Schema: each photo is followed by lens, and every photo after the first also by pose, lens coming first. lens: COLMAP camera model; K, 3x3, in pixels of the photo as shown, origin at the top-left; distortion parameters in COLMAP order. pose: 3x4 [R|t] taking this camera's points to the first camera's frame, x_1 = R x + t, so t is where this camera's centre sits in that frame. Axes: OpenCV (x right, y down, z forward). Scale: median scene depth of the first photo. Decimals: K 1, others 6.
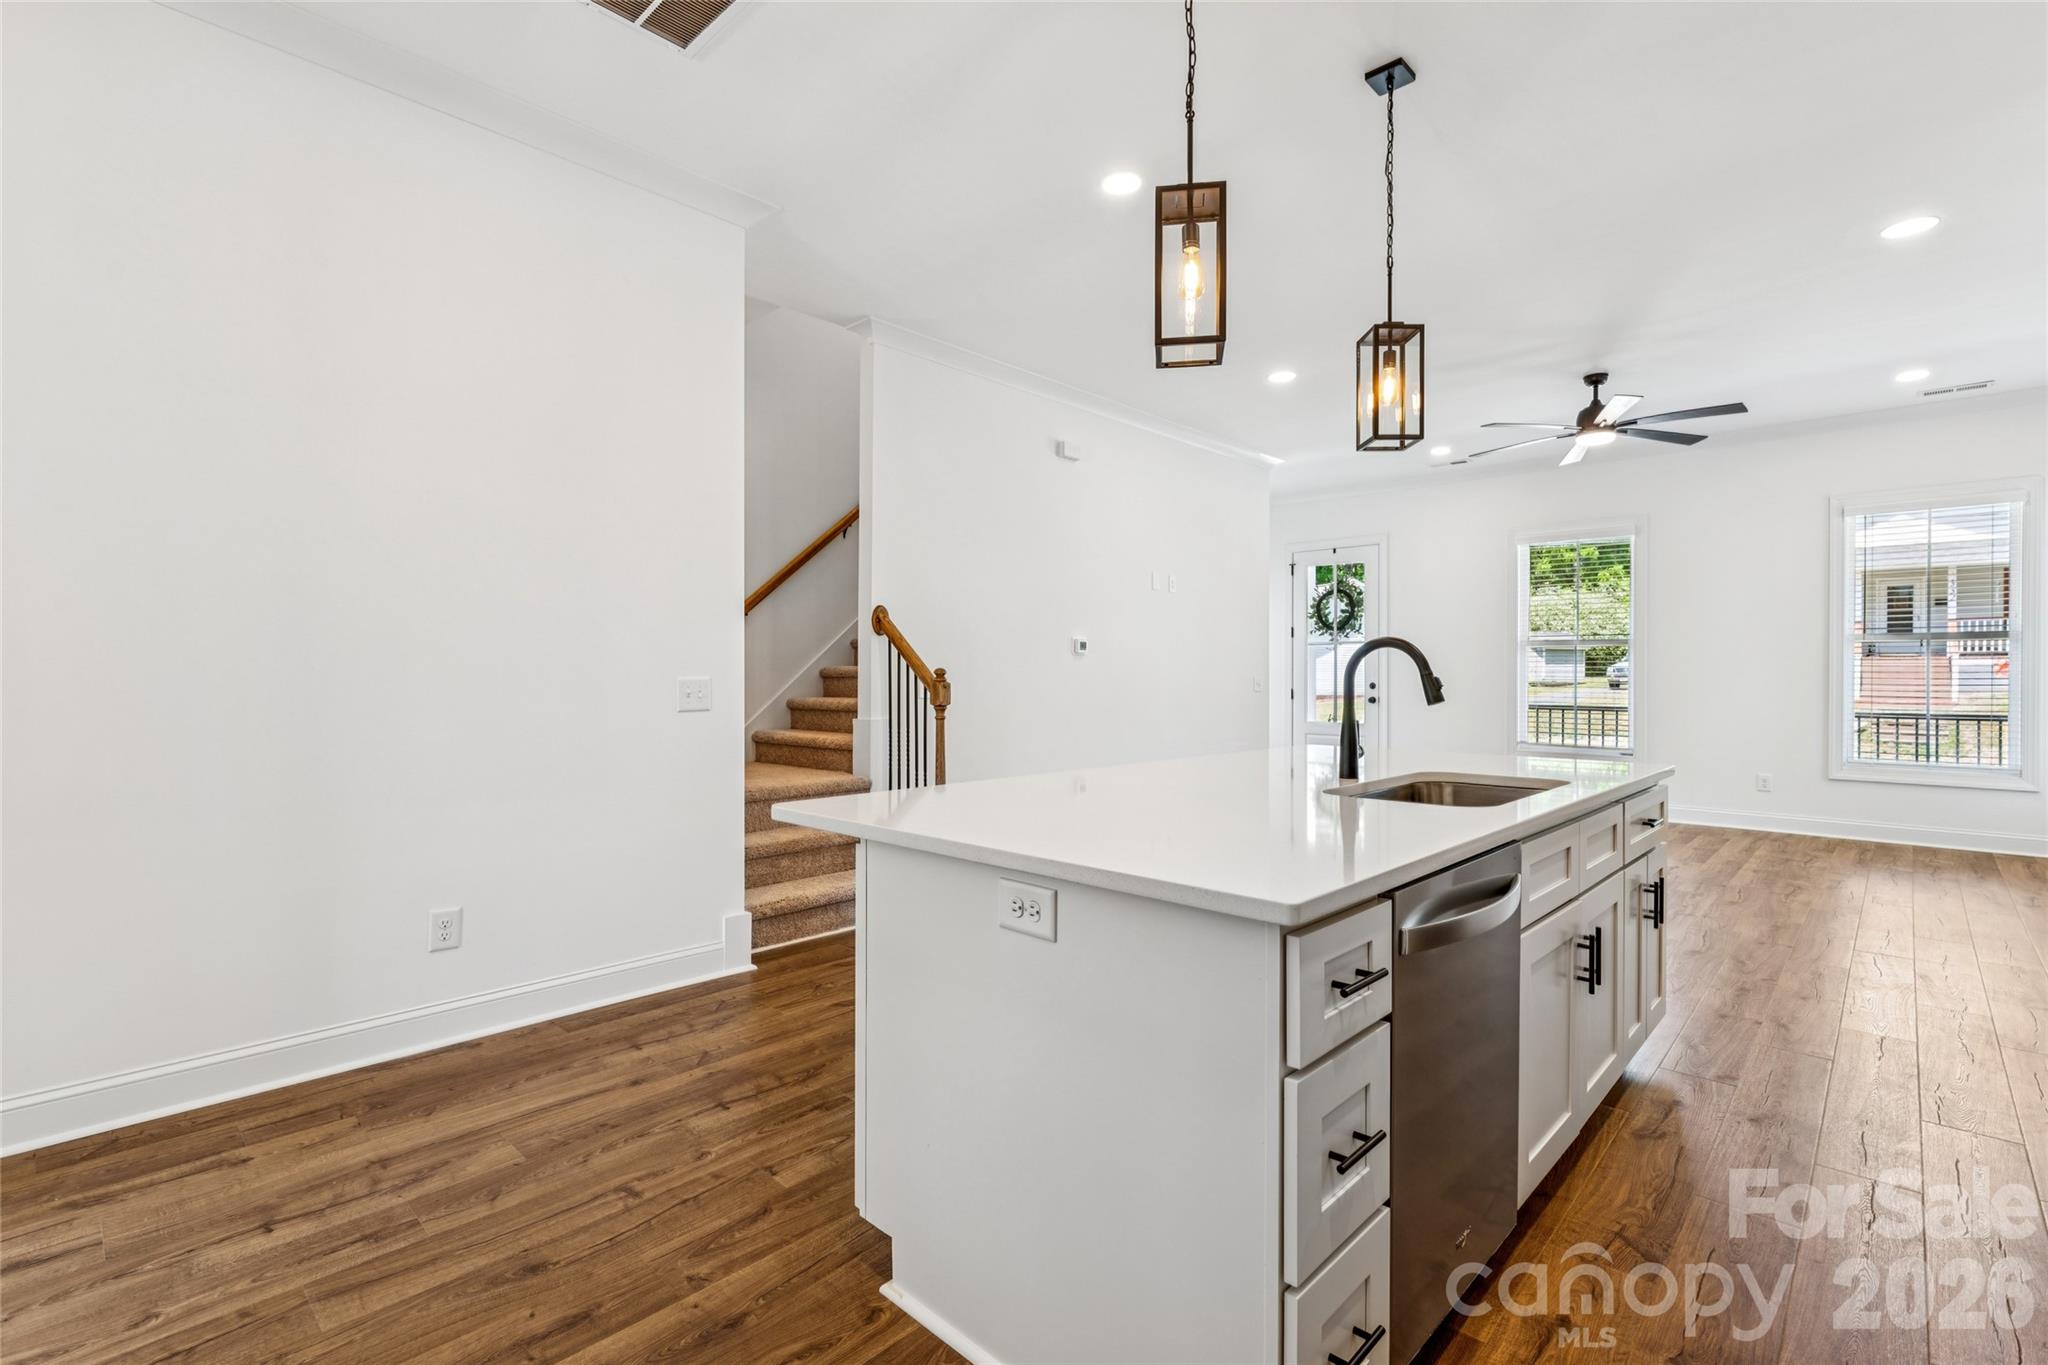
lens RADIAL K [[923.0, 0, 1034.9], [0, 923.0, 671.0], [0, 0, 1]] dist [0.007351, 0.000483]
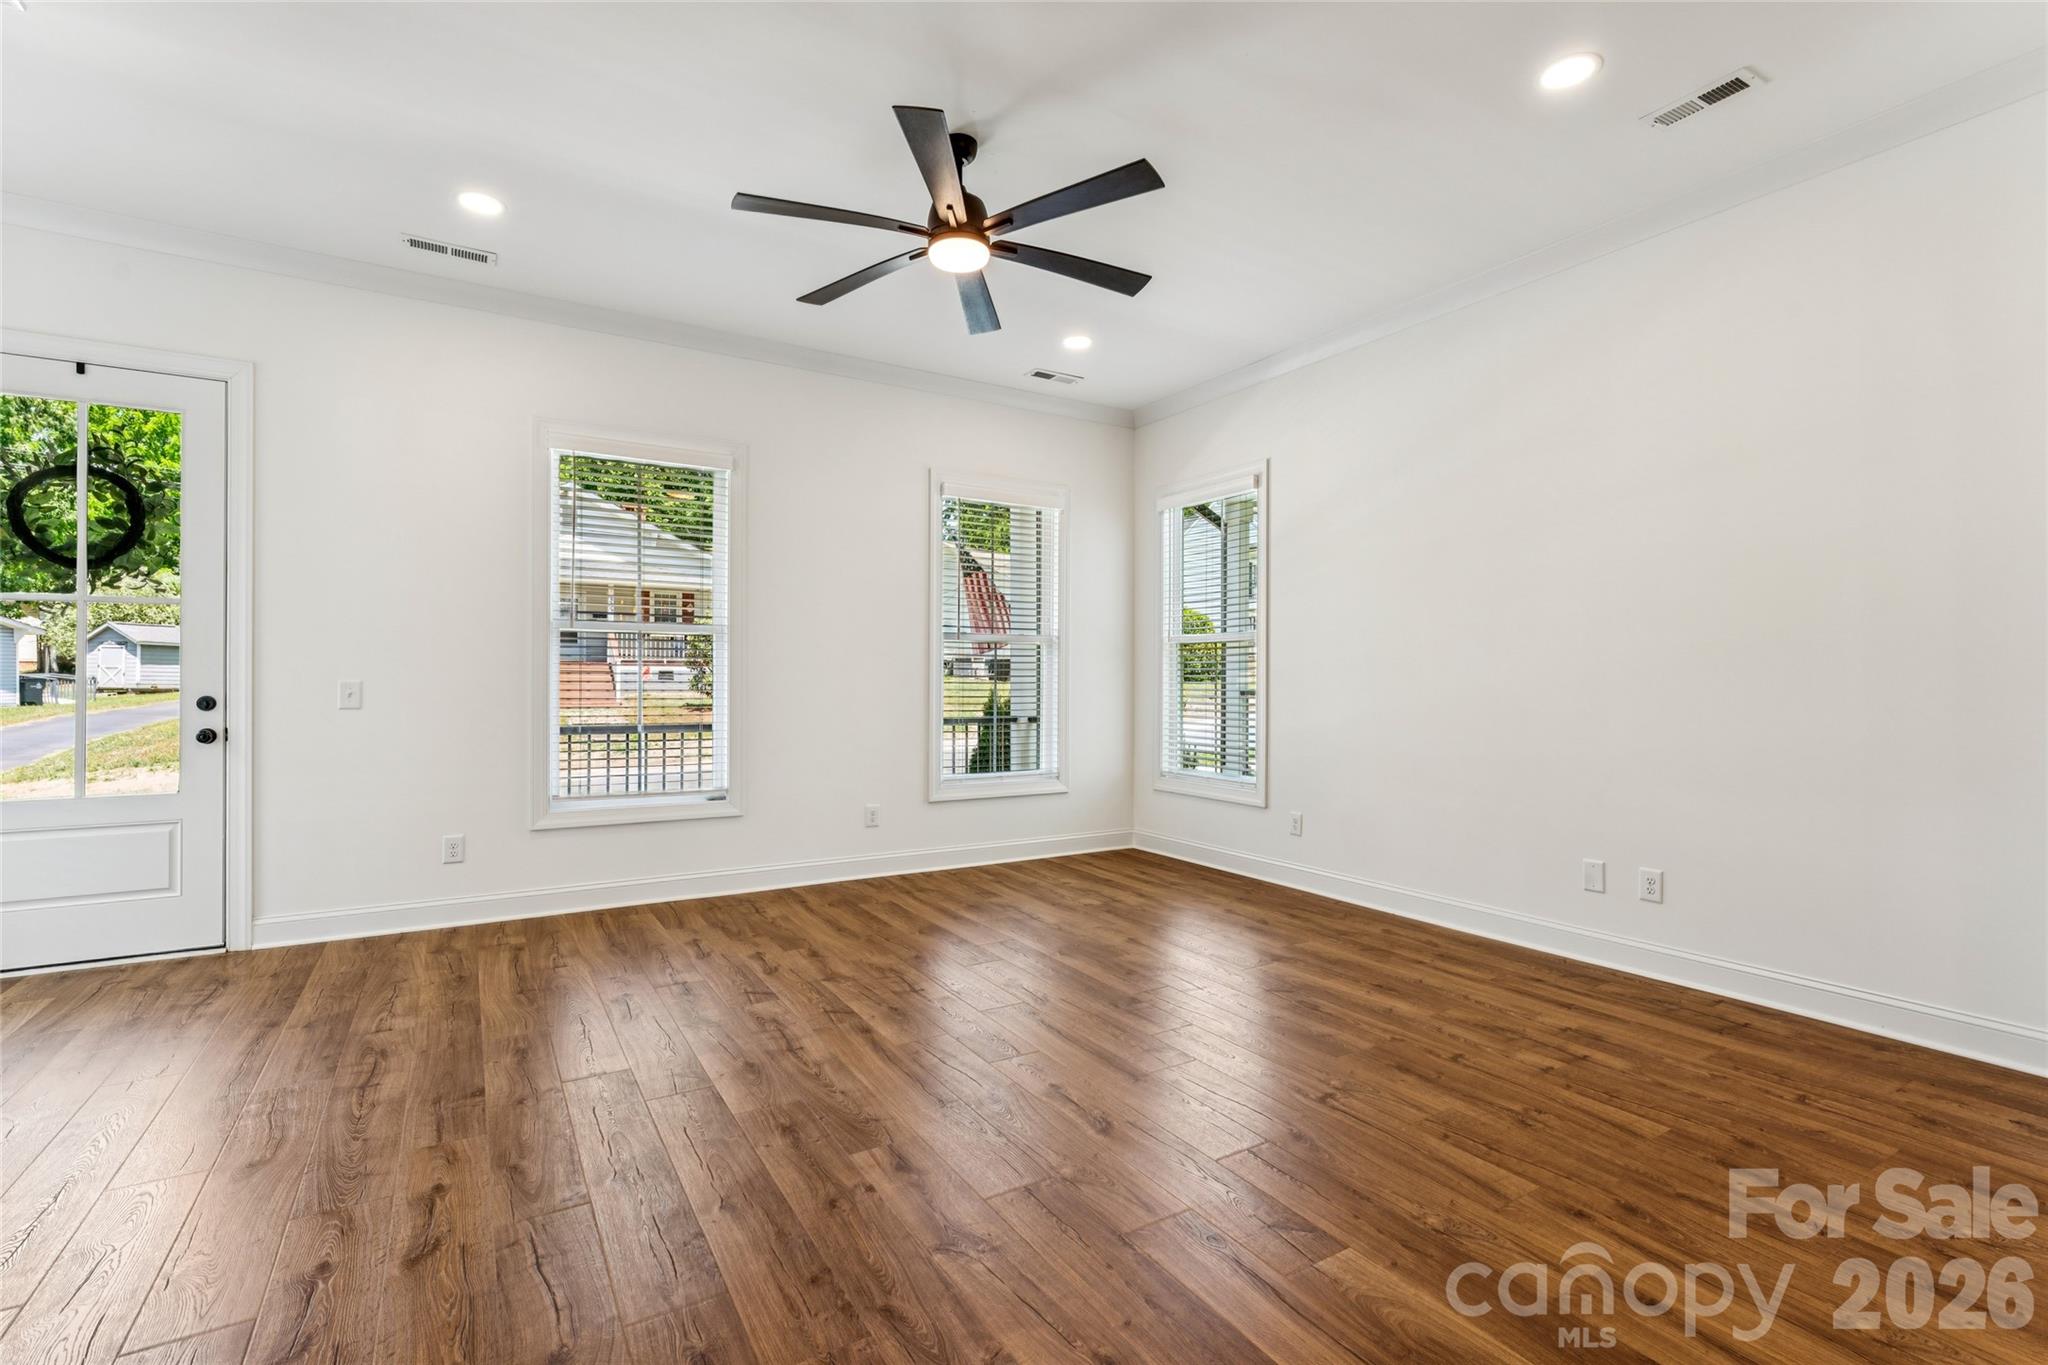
lens RADIAL K [[928.5, 0, 1024.4], [0, 928.5, 674.0], [0, 0, 1]] dist [0.001611, 0.000304]
pose [[0.268611, 0.005335, 0.963234, 0.070397], [-0.005432, 0.999977, -0.004024, 0.002978], [-0.963233, -0.004151, 0.268634, 0.741921]]
